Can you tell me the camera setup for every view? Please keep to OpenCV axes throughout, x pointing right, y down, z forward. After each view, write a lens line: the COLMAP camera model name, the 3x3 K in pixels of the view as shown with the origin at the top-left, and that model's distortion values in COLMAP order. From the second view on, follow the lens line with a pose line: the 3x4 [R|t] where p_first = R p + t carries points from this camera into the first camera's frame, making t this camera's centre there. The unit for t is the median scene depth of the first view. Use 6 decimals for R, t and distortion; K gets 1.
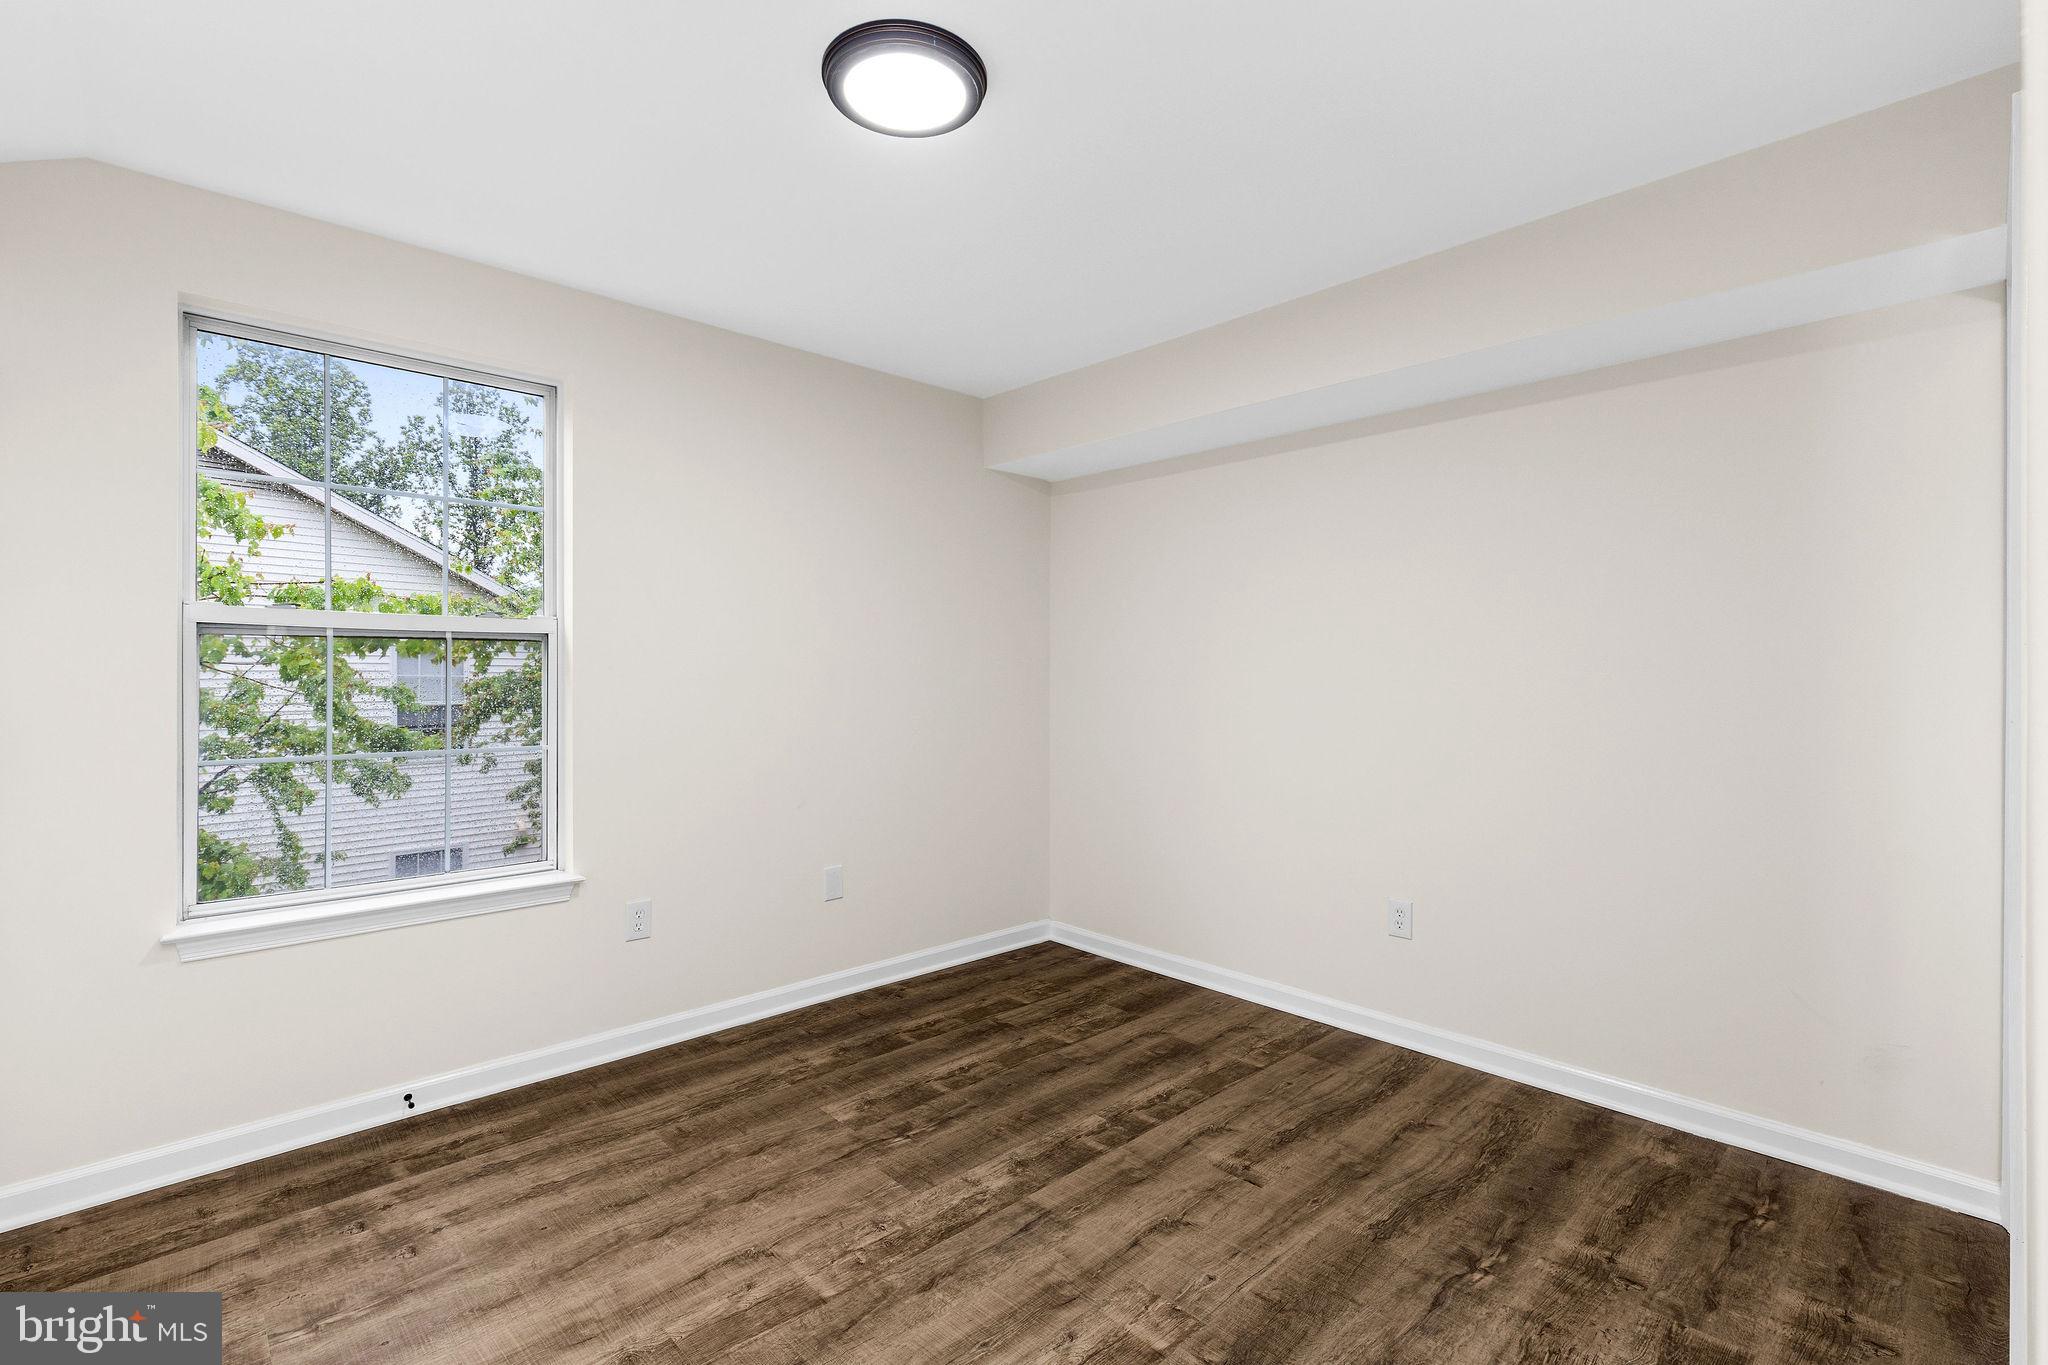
lens RADIAL K [[940.4, 0, 1027.8], [0, 940.4, 673.1], [0, 0, 1]] dist [-0.000317, -0.000628]
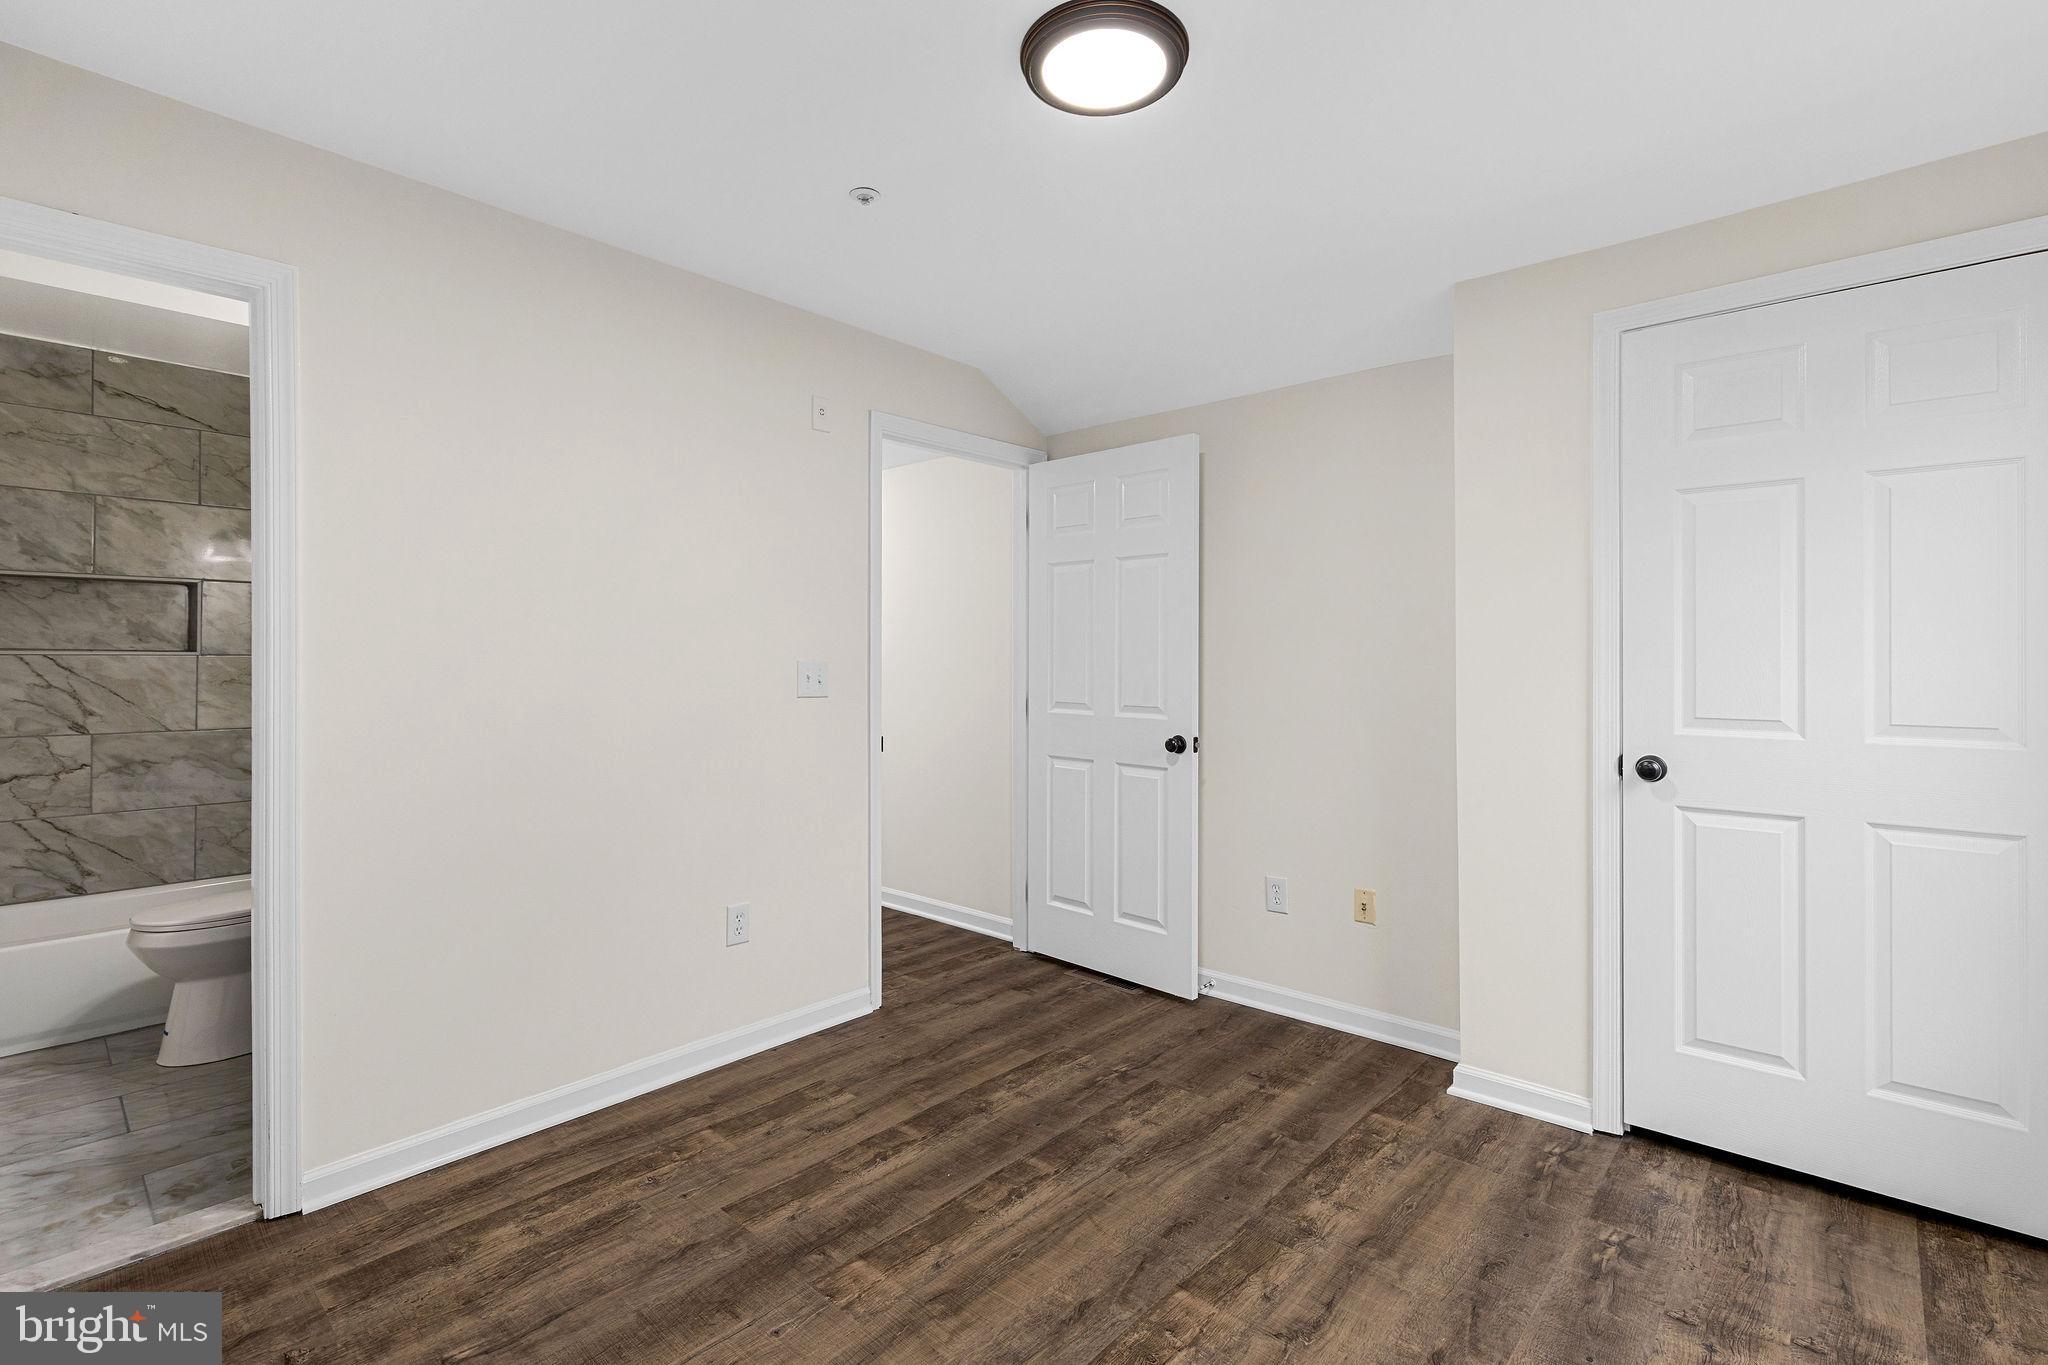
lens RADIAL K [[940.4, 0, 1028.2], [0, 940.4, 683.9], [0, 0, 1]] dist [-0.000317, -0.000628]
pose [[-0.996800, 0.004561, -0.079810, 0.023295], [0.002559, 0.999680, 0.025170, -0.003198], [0.079899, 0.024885, -0.996492, 1.972894]]
